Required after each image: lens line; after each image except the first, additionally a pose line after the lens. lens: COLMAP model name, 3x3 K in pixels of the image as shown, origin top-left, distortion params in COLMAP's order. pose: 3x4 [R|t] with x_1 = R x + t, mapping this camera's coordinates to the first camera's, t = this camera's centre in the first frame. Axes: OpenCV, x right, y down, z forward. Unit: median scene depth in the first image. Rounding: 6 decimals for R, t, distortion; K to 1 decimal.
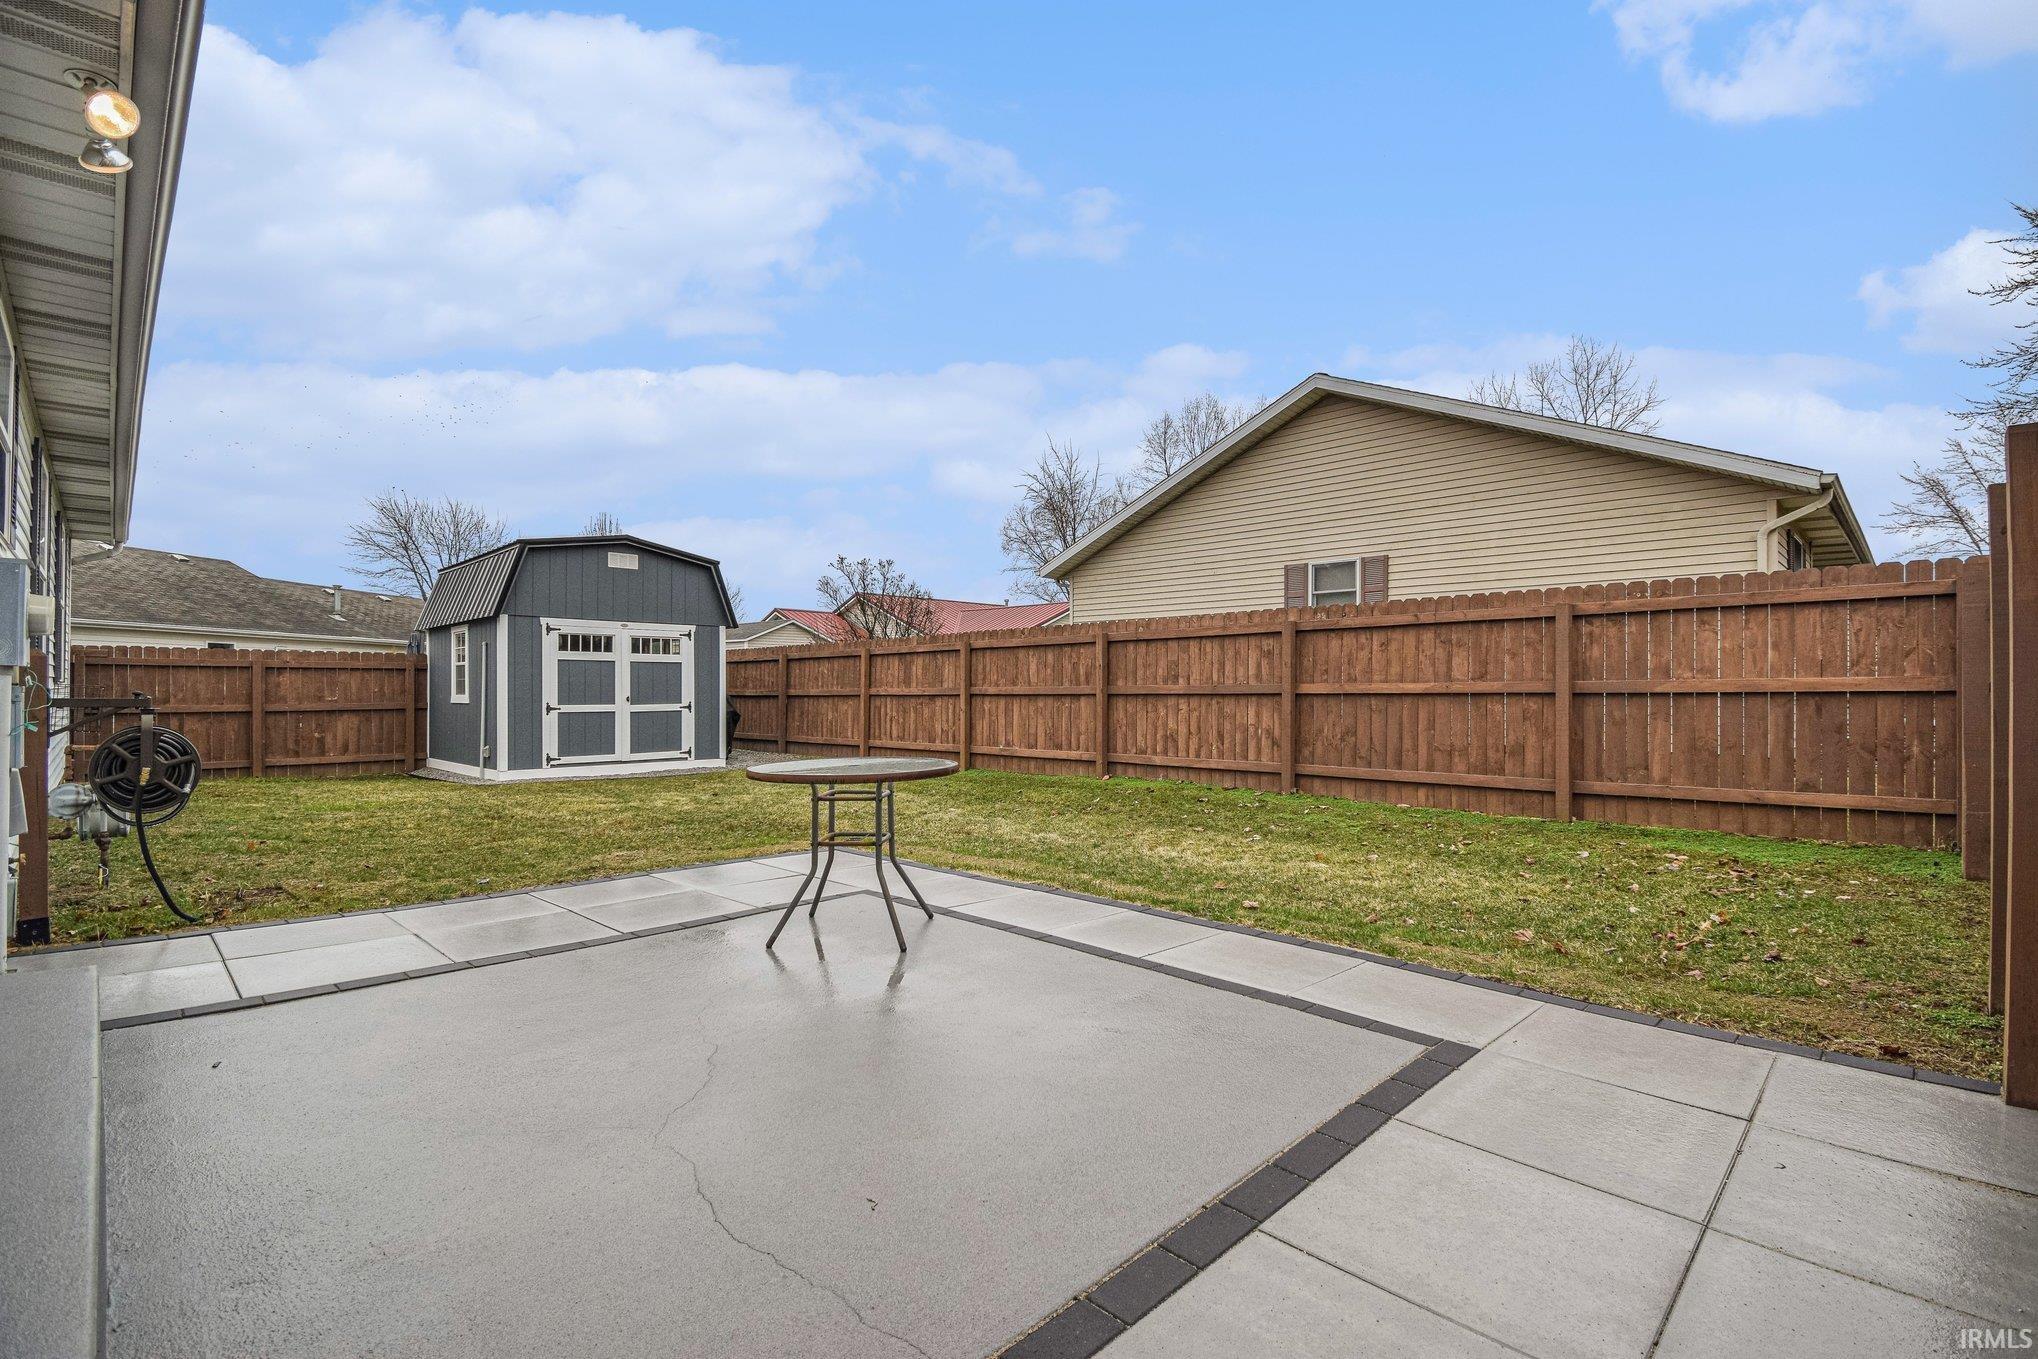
lens RADIAL K [[924.1, 0, 1038.4], [0, 924.1, 679.4], [0, 0, 1]] dist [0.002902, -0.004694]
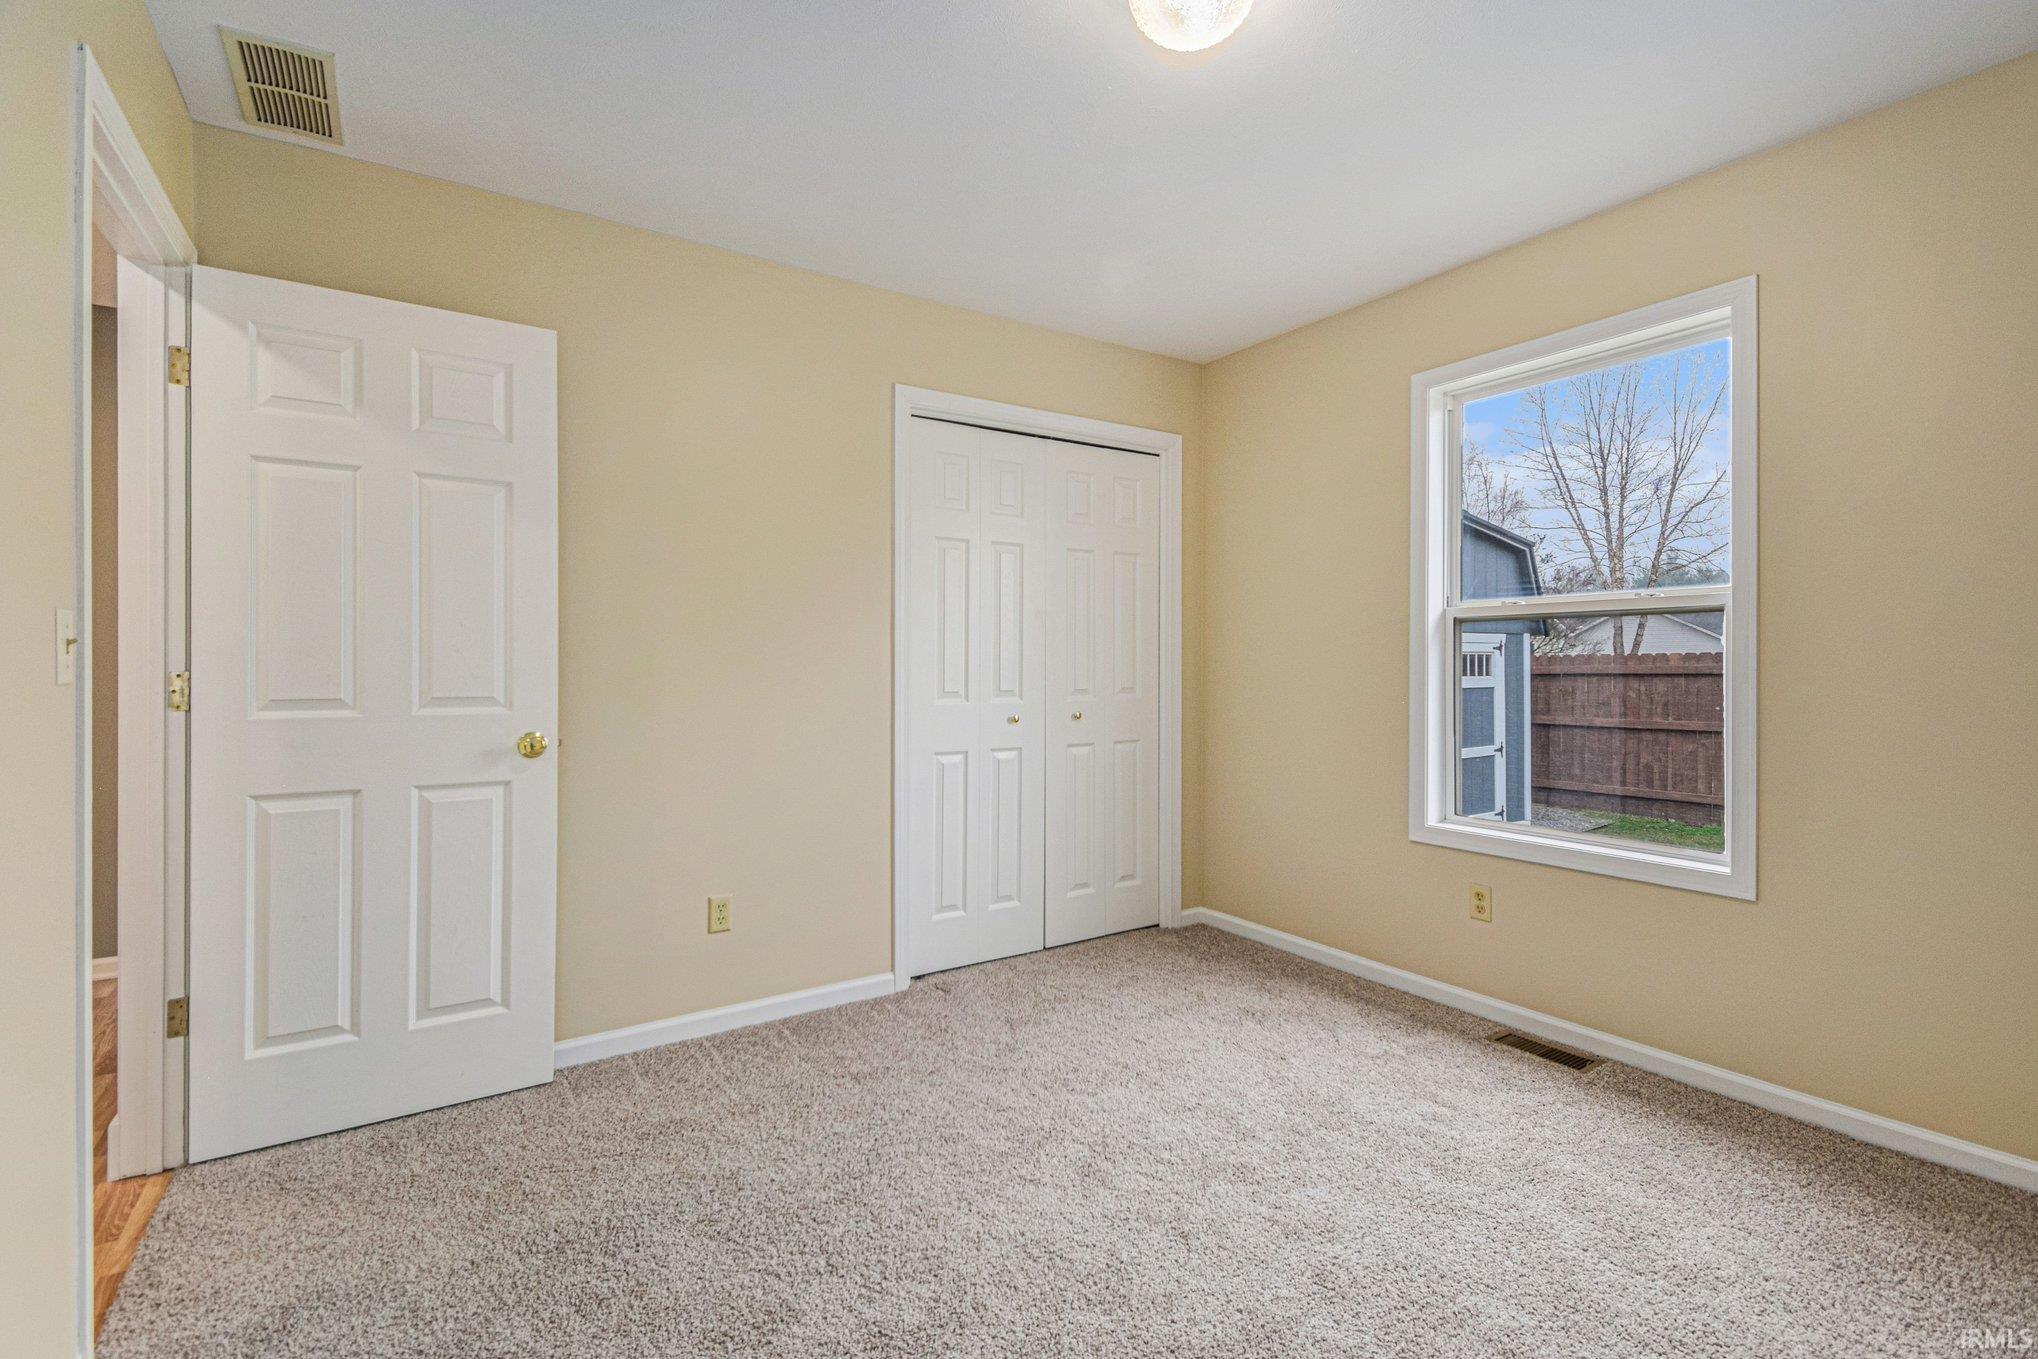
lens RADIAL K [[924.1, 0, 1003.5], [0, 924.1, 668.4], [0, 0, 1]] dist [0.002902, -0.004694]
pose [[0.975838, -0.001210, -0.218492, -0.623038], [0.003319, 0.999951, 0.009288, -0.041953], [0.218470, -0.009789, 0.975794, 0.236246]]
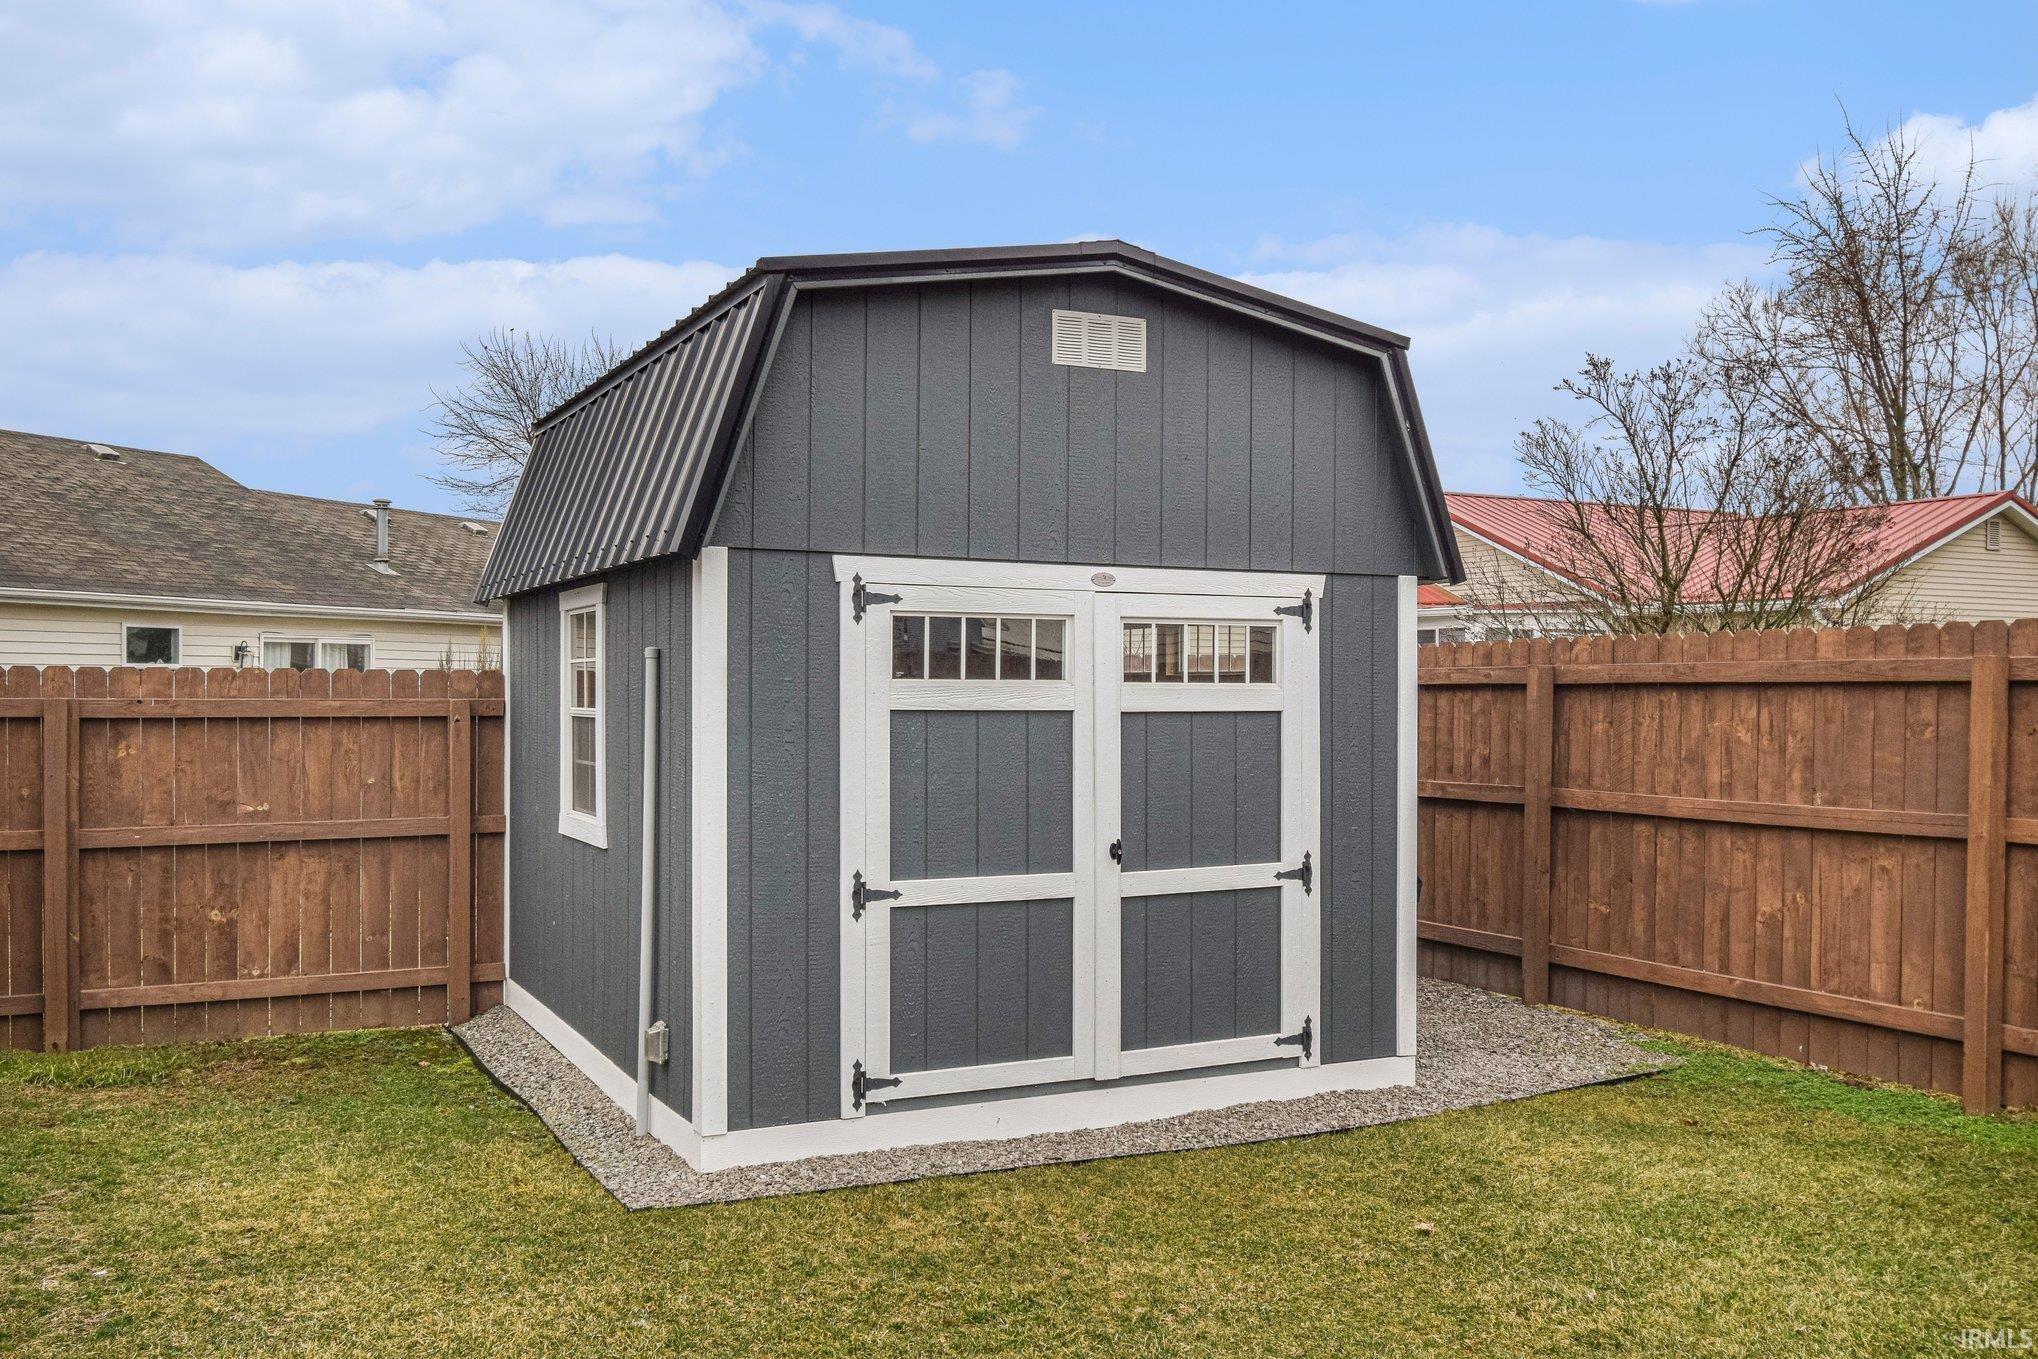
lens RADIAL K [[1716.8, 0, 1019.4], [0, 1716.8, 680.4], [0, 0, 1]] dist [0.017243, 0.007610]
pose [[0.945547, 0.004619, -0.325454, -0.305724], [-0.002098, 0.999965, 0.008099, -0.032715], [0.325480, -0.006975, 0.945523, 0.513044]]
